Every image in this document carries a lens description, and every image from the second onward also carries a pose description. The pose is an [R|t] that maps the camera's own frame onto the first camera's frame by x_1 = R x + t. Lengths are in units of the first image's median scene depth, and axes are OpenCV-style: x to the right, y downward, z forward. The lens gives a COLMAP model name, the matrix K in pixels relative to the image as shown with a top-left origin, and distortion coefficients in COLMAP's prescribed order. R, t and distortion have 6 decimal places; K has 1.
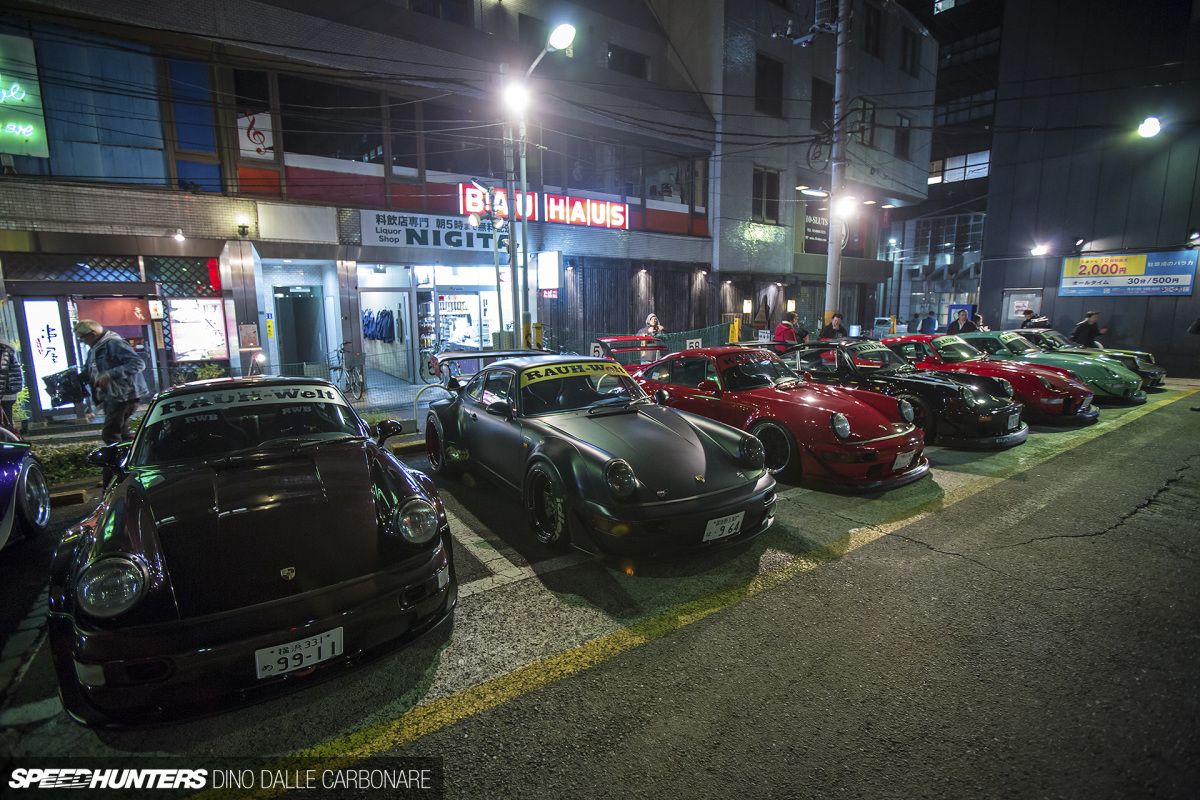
lens RADIAL K [[550.1, 0, 597.9], [0, 550.1, 376.9], [0, 0, 1]] dist [-0.020655, 0.004173]
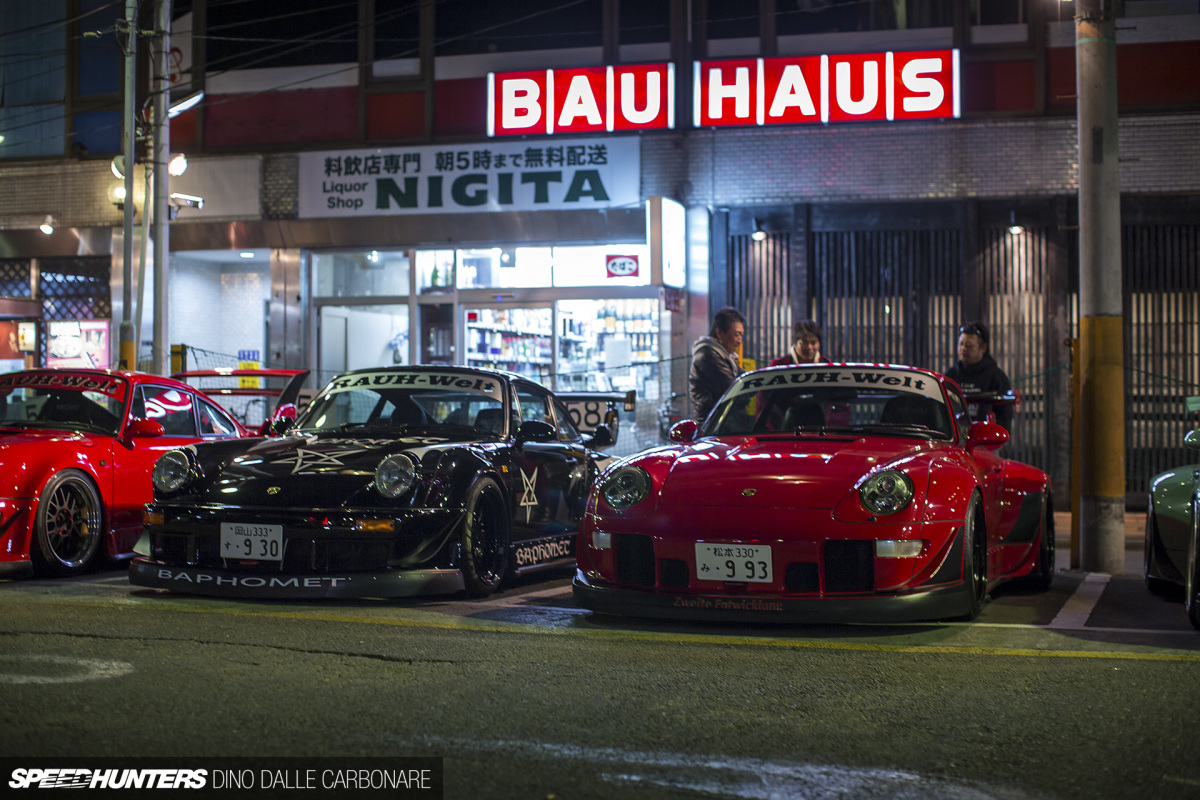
lens RADIAL K [[1719.7, 0, 600.5], [0, 1719.7, 397.5], [0, 0, 1]] dist [-0.090927, 0.000000]
pose [[0.620077, 0.002998, -0.784535, 0.905903], [-0.112331, 0.990029, -0.085000, 0.034240], [0.776458, 0.140834, 0.614231, 0.199066]]
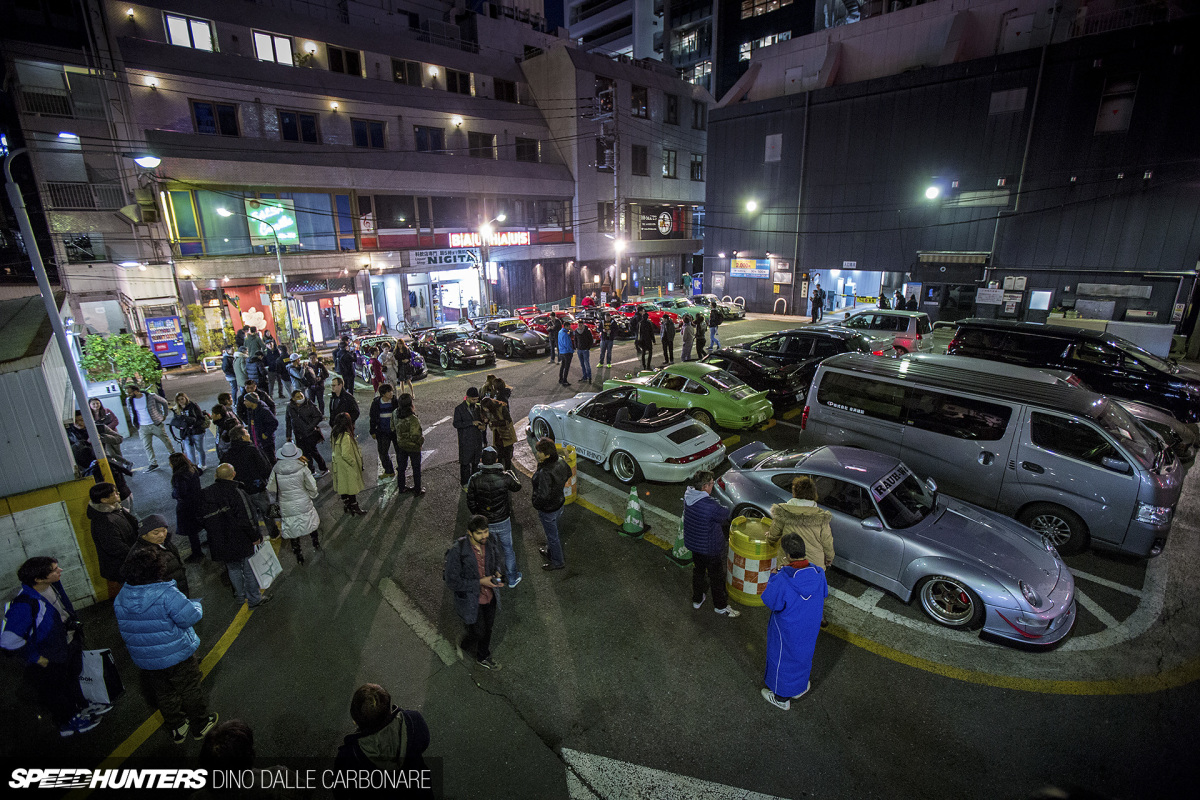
lens RADIAL K [[550.1, 0, 599.8], [0, 550.1, 390.5], [0, 0, 1]] dist [-0.020655, 0.004173]
pose [[0.989305, -0.048315, 0.137631, 0.009118], [0.028102, 0.989006, 0.145182, -0.033758], [-0.143132, -0.139762, 0.979786, -1.227834]]
